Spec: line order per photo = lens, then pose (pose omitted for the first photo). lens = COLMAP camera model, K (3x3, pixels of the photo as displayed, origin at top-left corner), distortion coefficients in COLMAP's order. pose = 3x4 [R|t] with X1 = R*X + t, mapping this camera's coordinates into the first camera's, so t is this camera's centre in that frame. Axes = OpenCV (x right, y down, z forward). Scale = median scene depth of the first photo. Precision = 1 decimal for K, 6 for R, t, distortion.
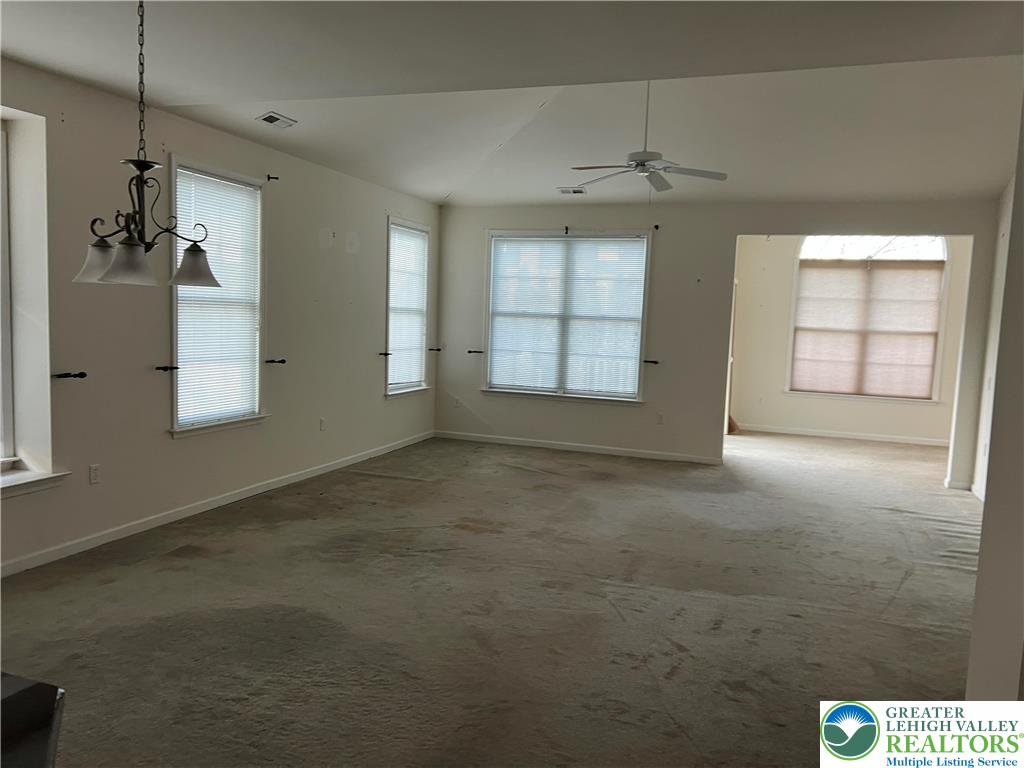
lens RADIAL K [[767.5, 0, 521.8], [0, 767.5, 391.3], [0, 0, 1]] dist [0.053919, -0.052478]
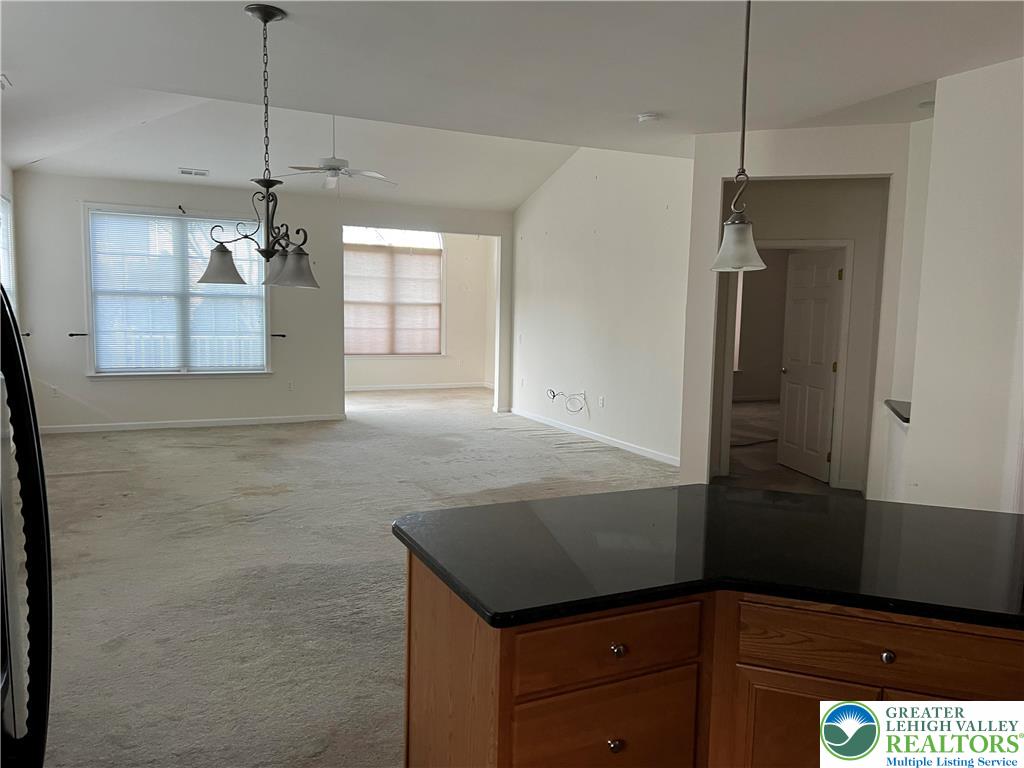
lens RADIAL K [[767.5, 0, 529.3], [0, 767.5, 380.2], [0, 0, 1]] dist [0.053919, -0.052478]
pose [[0.694989, -0.093312, 0.712939, -0.358995], [0.074078, 0.995559, 0.058090, -0.011596], [-0.715194, 0.012441, 0.698815, -0.031244]]
